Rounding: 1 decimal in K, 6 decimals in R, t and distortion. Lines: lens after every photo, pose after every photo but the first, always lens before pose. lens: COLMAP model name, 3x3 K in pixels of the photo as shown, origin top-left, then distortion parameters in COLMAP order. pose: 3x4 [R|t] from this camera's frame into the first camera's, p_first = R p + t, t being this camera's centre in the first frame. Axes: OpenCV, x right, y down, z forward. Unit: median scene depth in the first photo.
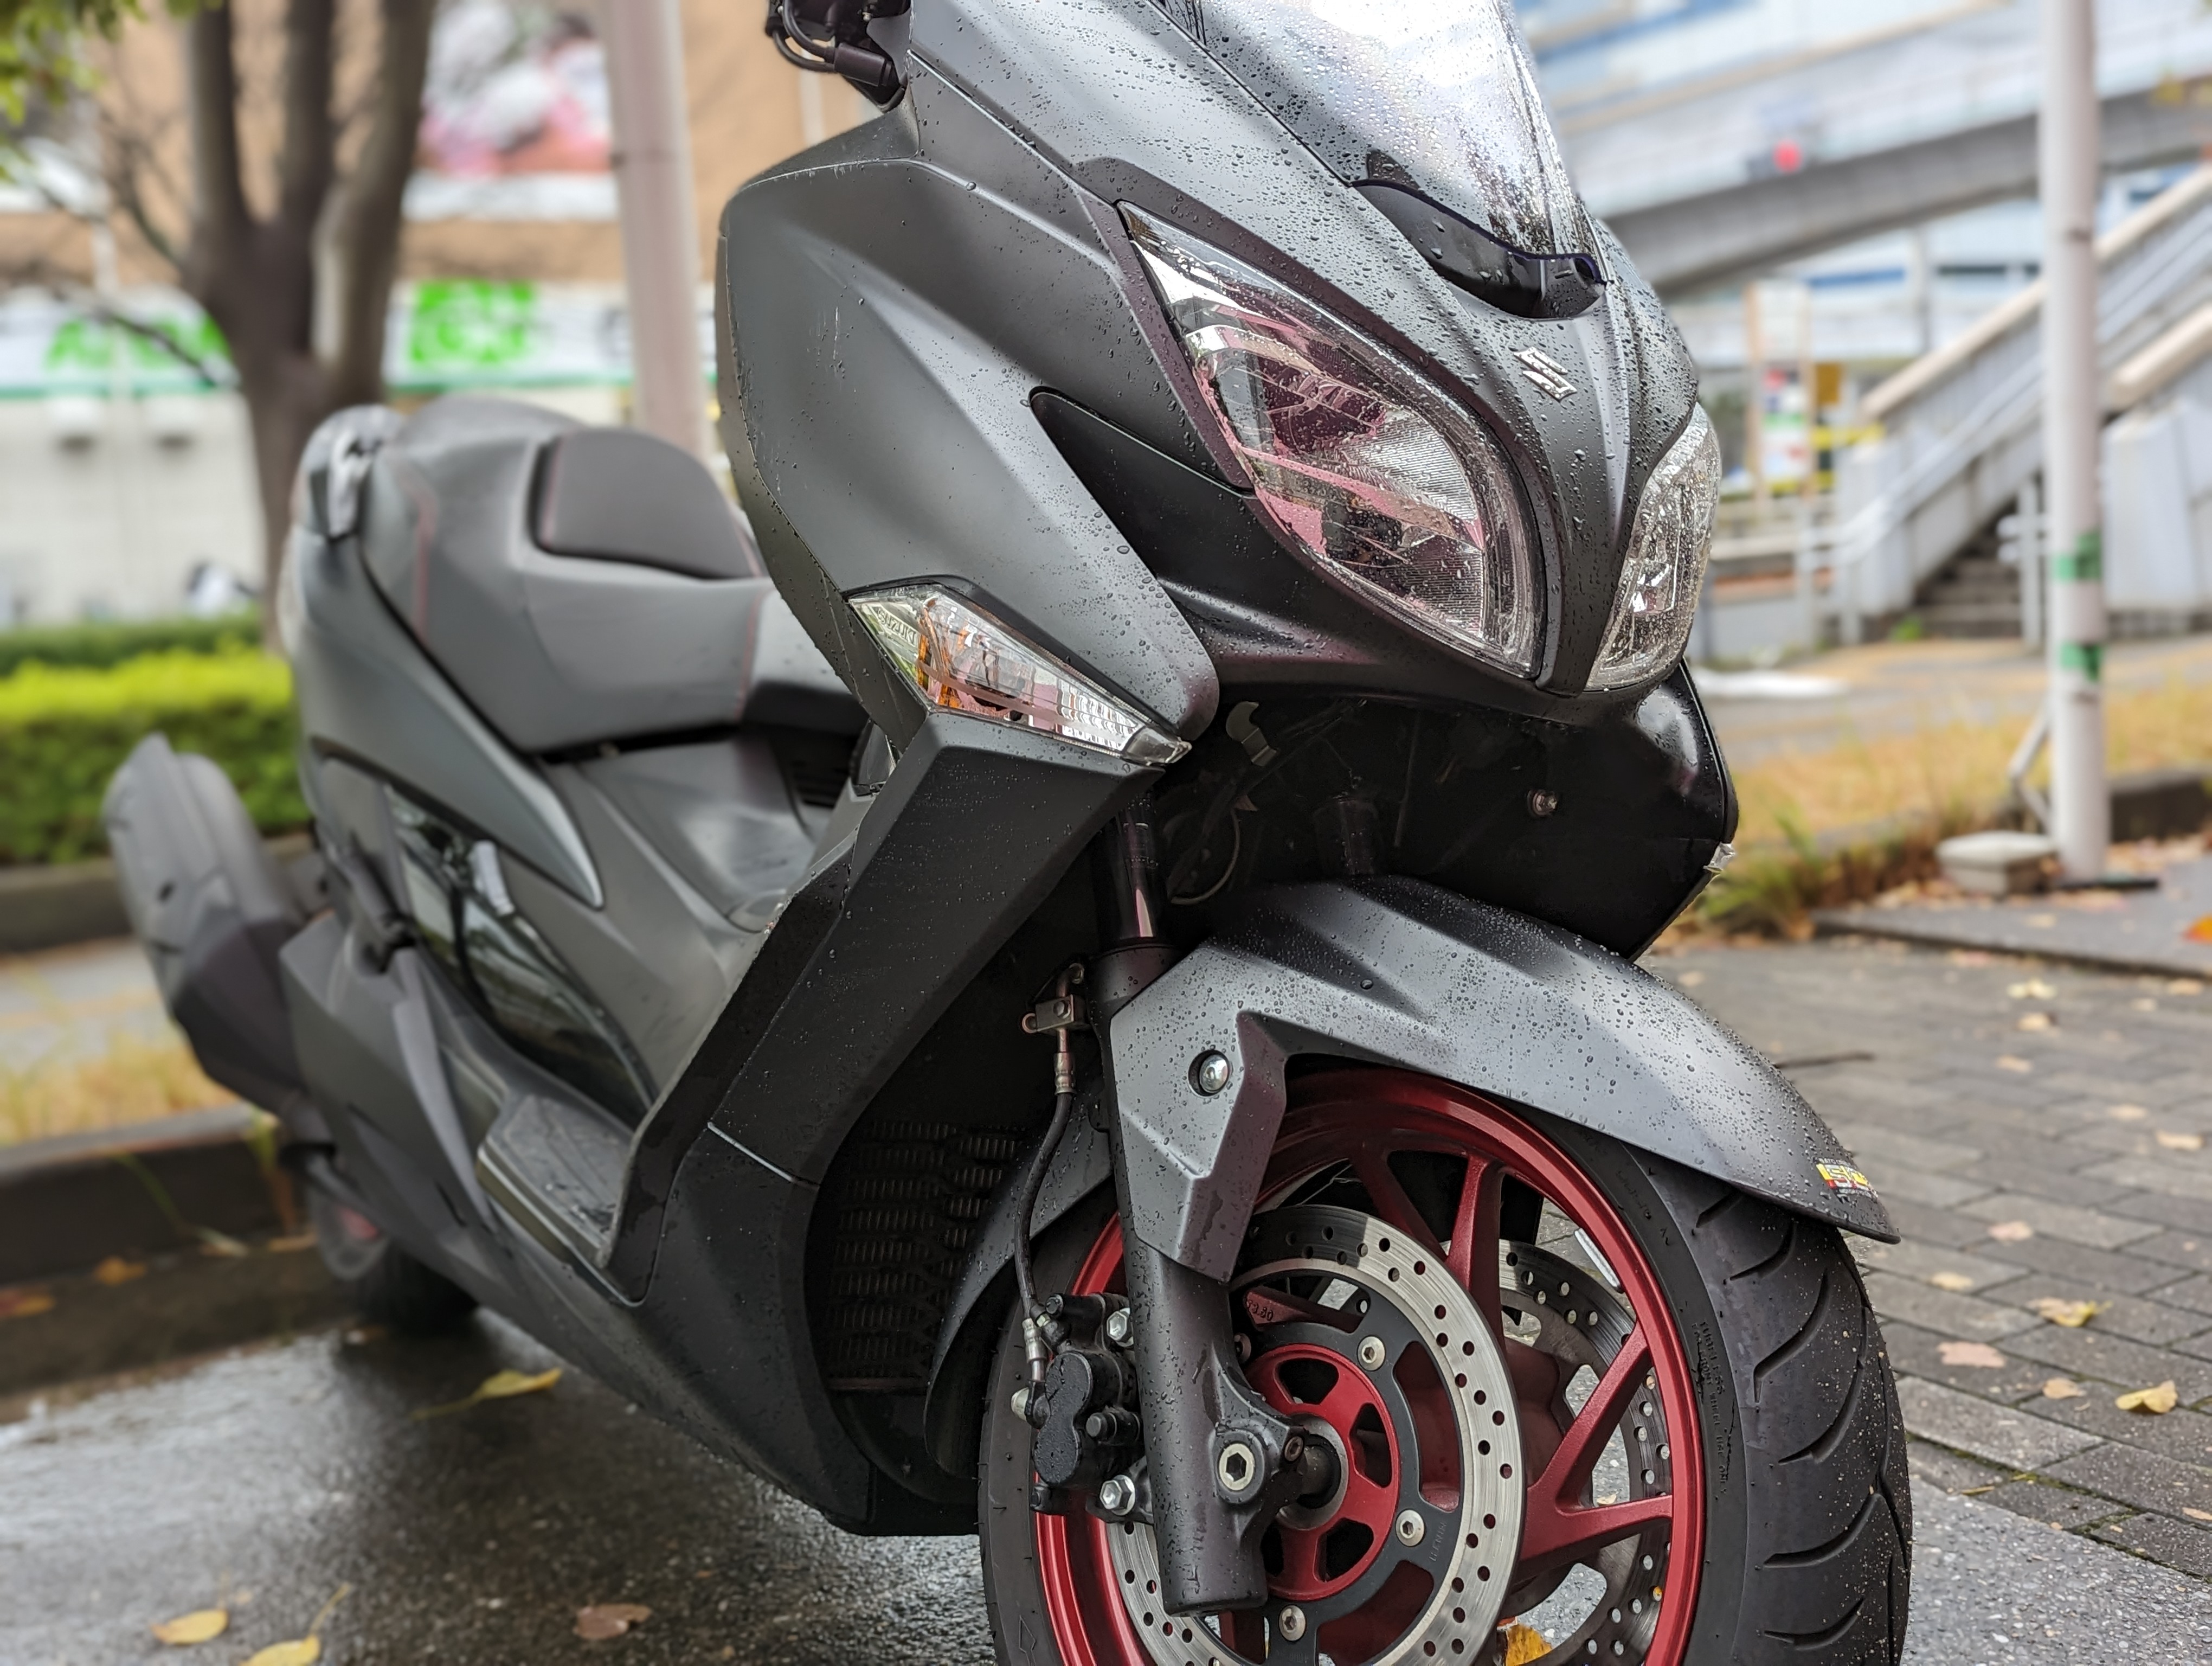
lens RADIAL K [[2397.1, 0, 1142.2], [0, 2397.1, 787.1], [0, 0, 1]] dist [0.040403, 0.000000]
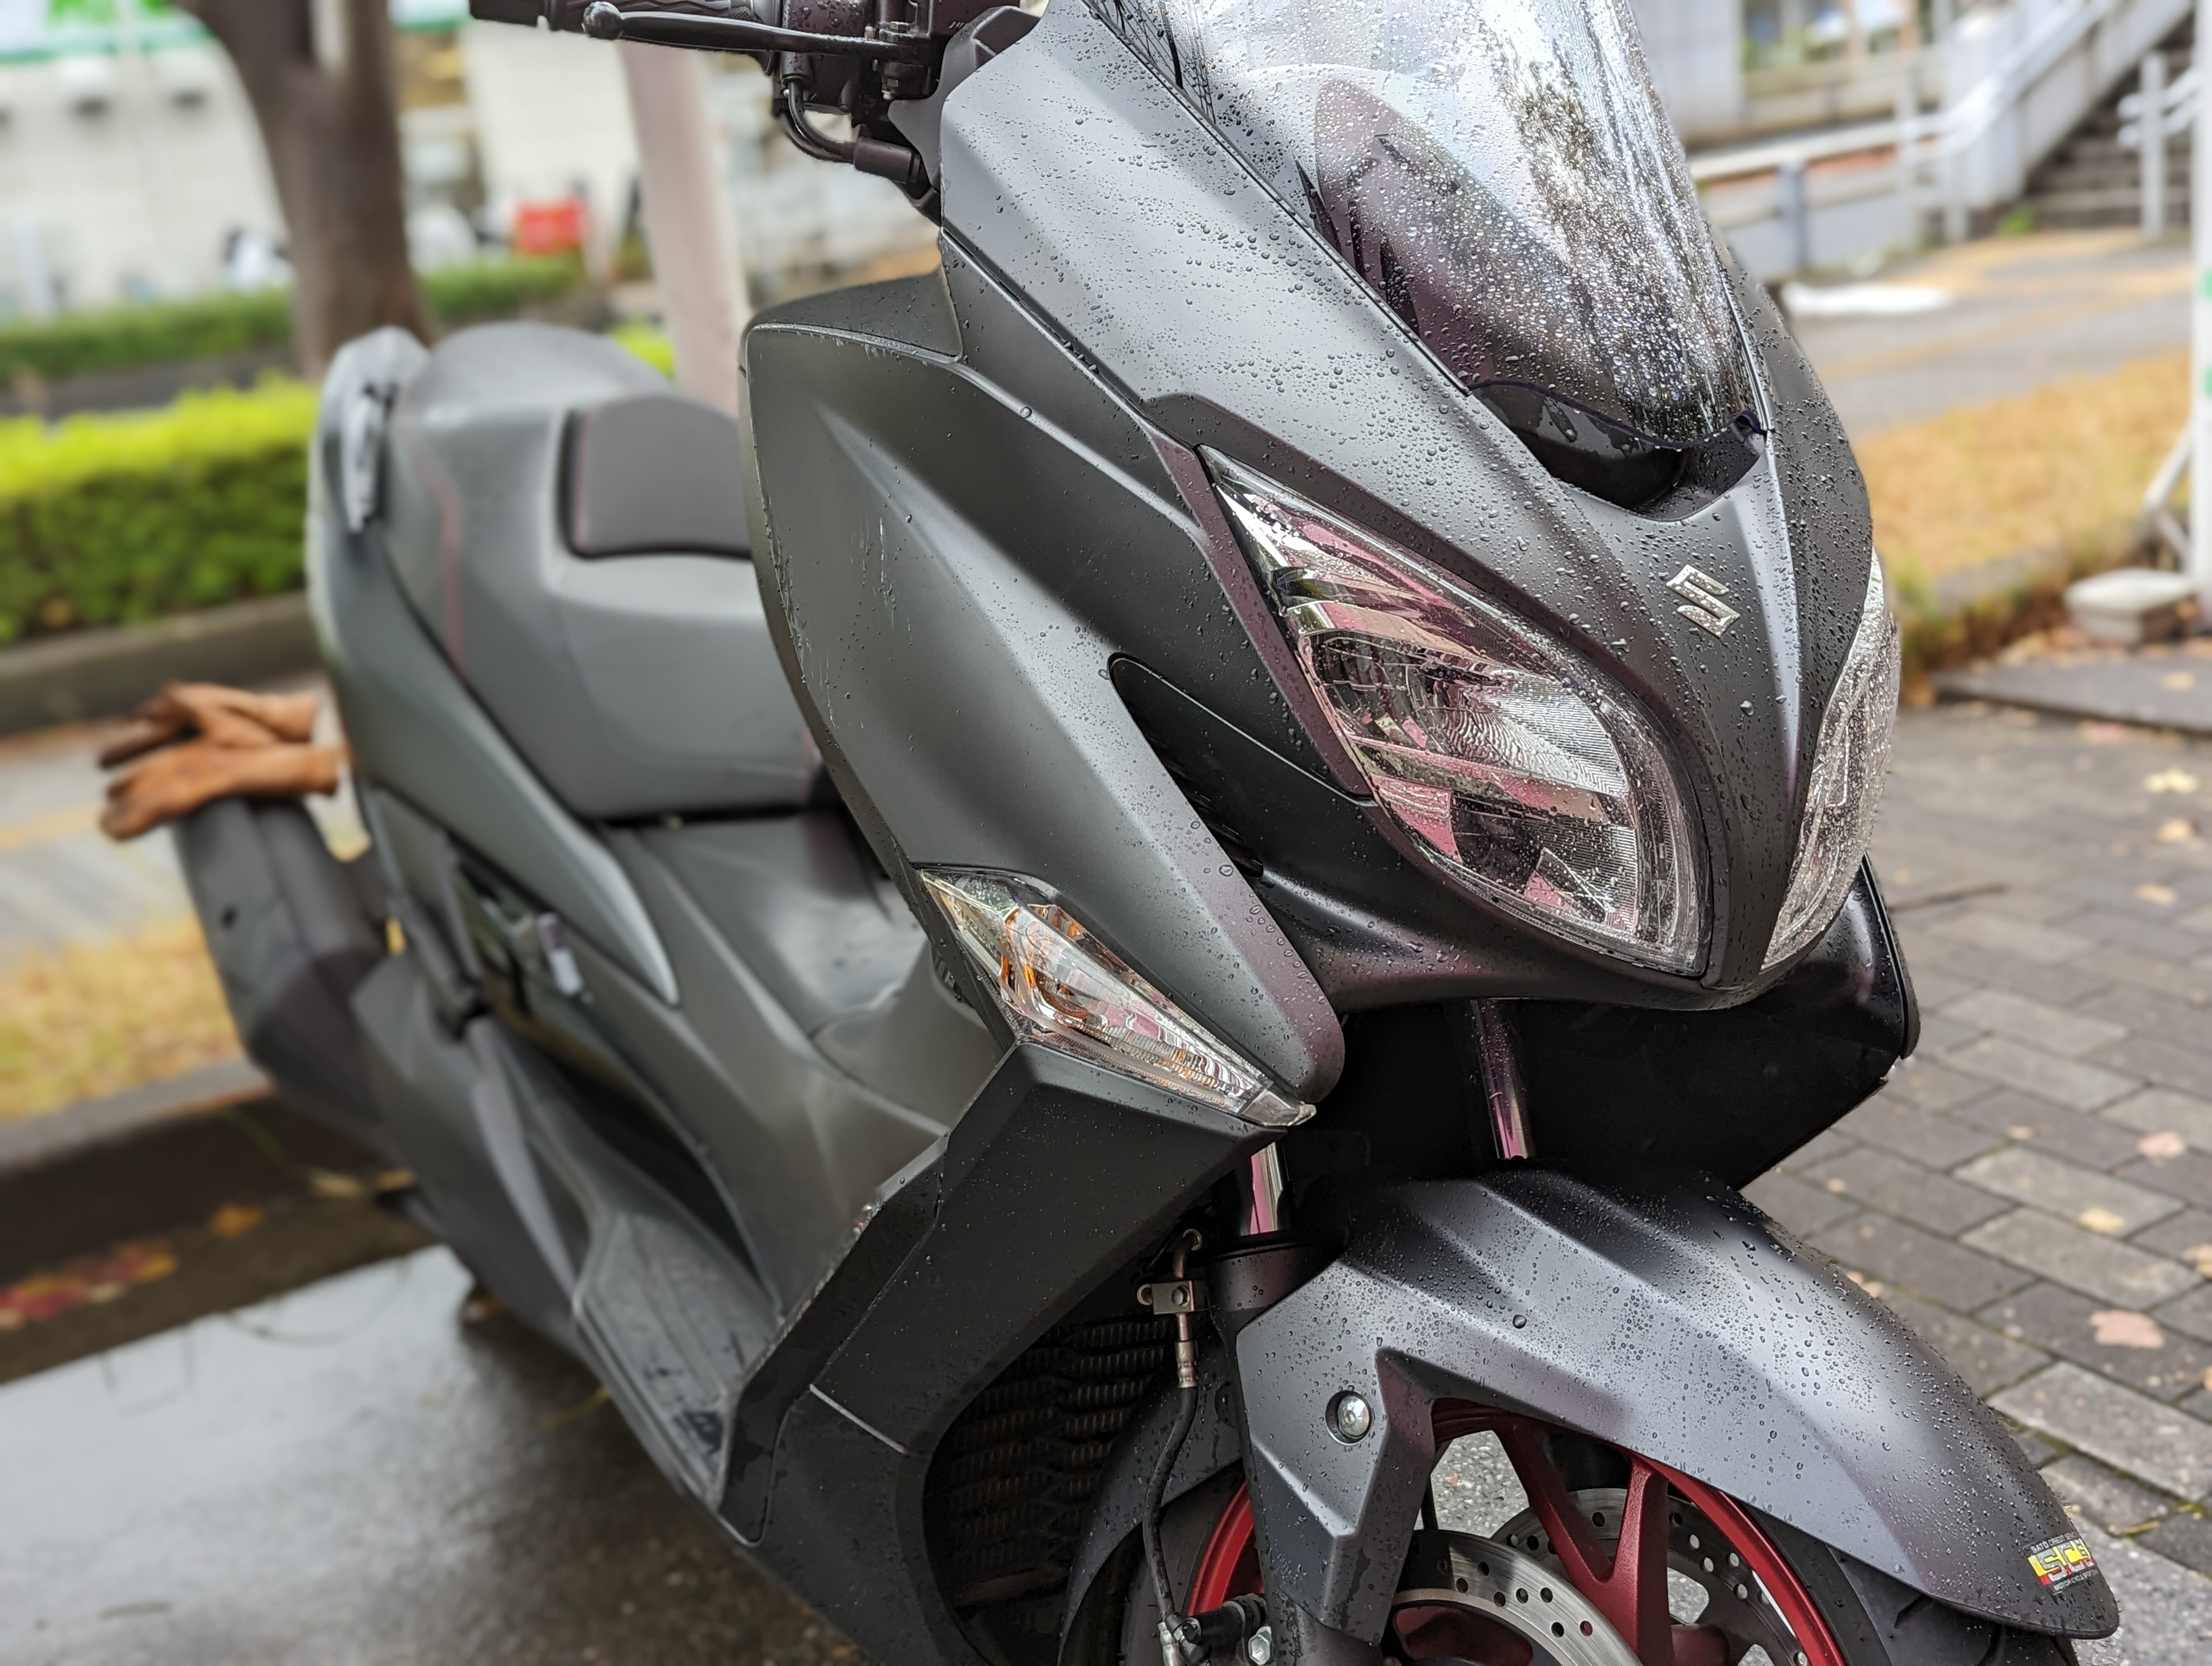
lens RADIAL K [[2397.1, 0, 1138.2], [0, 2397.1, 857.3], [0, 0, 1]] dist [0.040403, 0.000000]
pose [[0.997985, -0.049365, -0.039872, -0.003604], [0.056176, 0.979524, 0.193329, -0.194855], [0.029512, -0.195179, 0.980323, 0.096858]]
